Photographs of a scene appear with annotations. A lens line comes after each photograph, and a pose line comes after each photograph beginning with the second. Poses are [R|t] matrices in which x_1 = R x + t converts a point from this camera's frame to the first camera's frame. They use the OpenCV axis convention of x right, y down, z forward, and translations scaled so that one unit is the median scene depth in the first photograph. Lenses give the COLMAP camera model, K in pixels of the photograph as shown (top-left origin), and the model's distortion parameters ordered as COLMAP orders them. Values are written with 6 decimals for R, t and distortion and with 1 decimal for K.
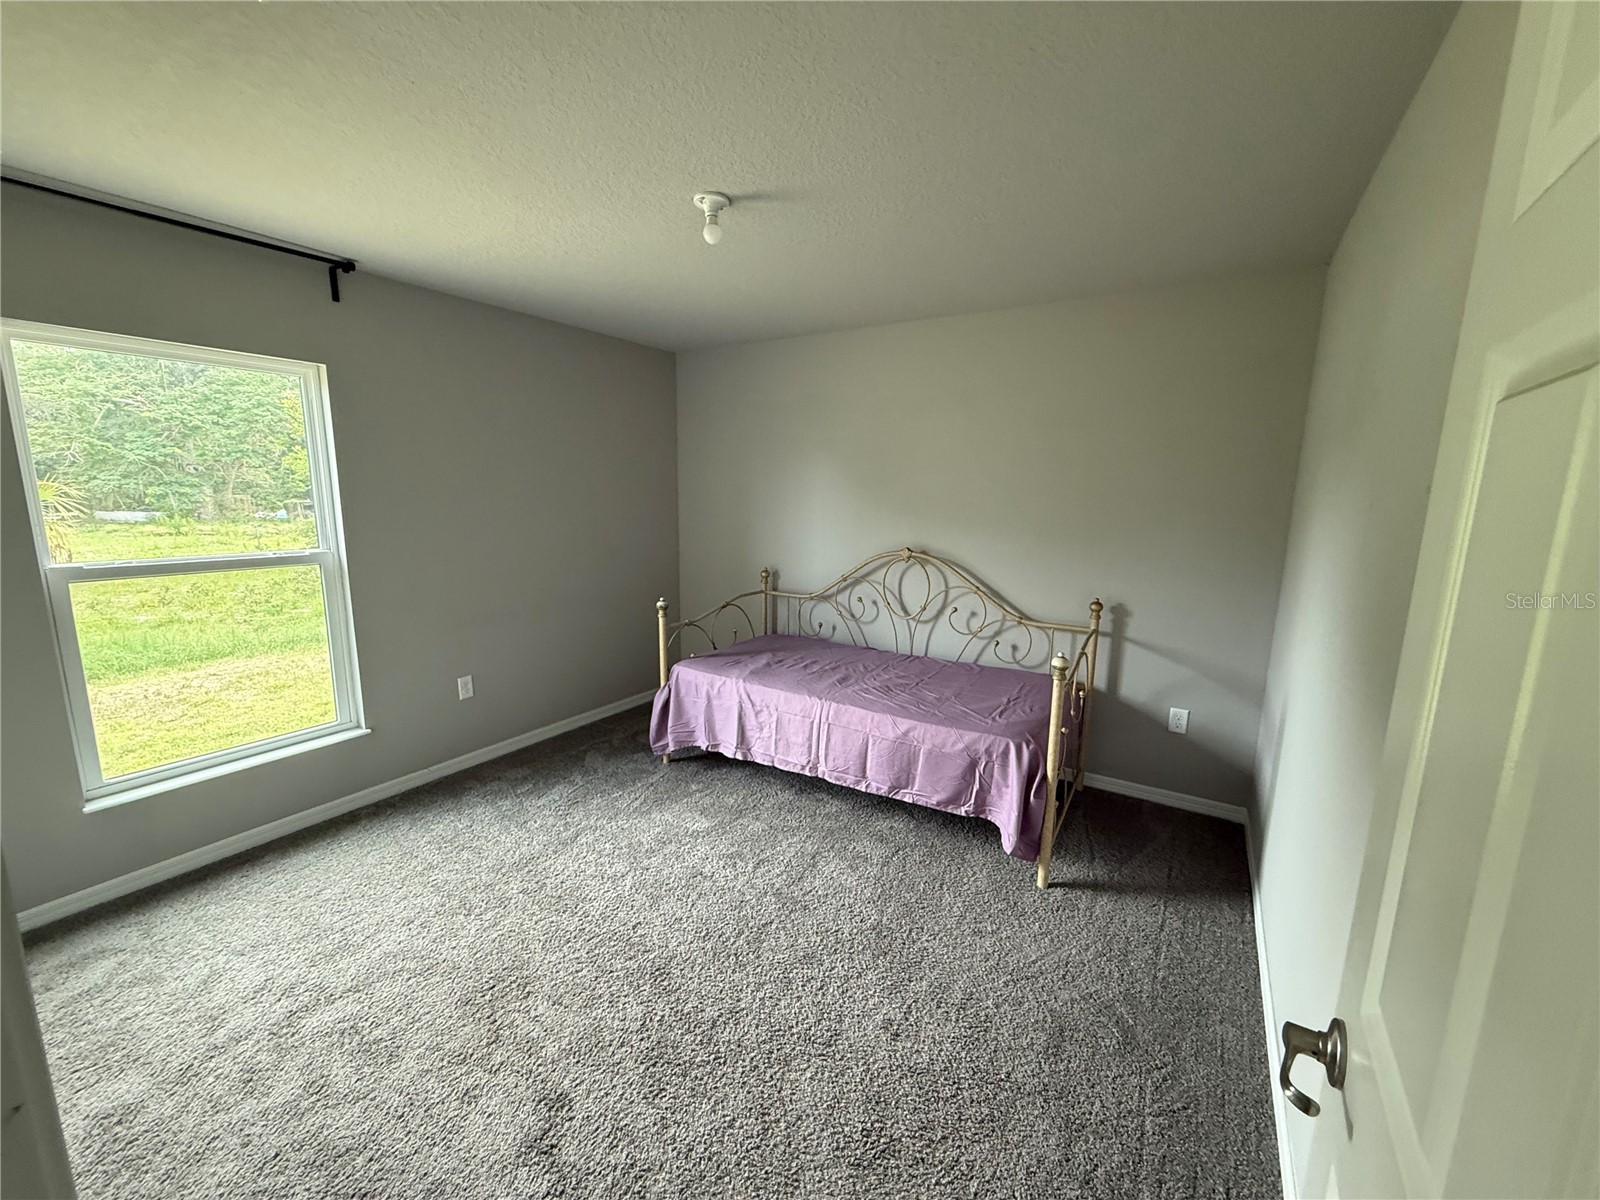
lens RADIAL K [[635.3, 0, 788.8], [0, 635.3, 603.9], [0, 0, 1]] dist [-0.016529, -0.000658]
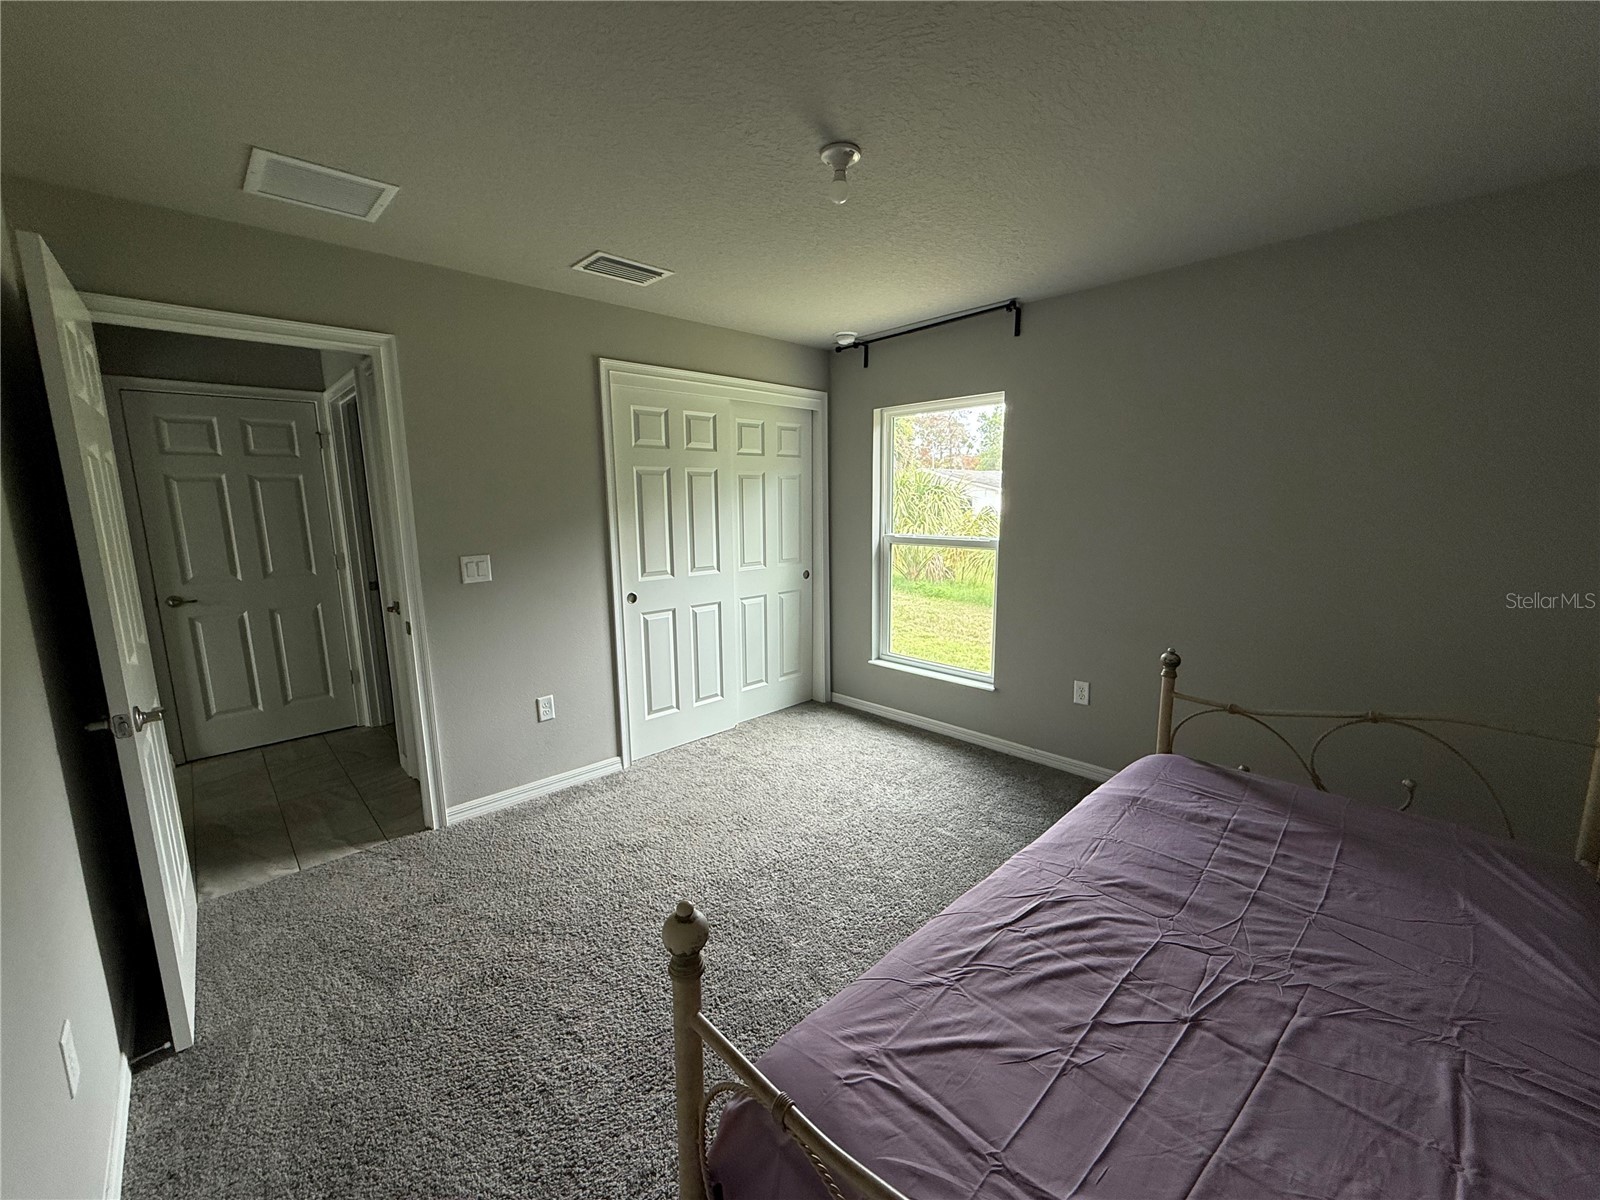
lens RADIAL K [[635.3, 0, 809.5], [0, 635.3, 605.4], [0, 0, 1]] dist [-0.016529, -0.000658]
pose [[-0.222385, 0.152341, -0.962983, 0.567230], [-0.158987, 0.968829, 0.189981, -0.132421], [0.961908, 0.195351, -0.191233, 0.859692]]
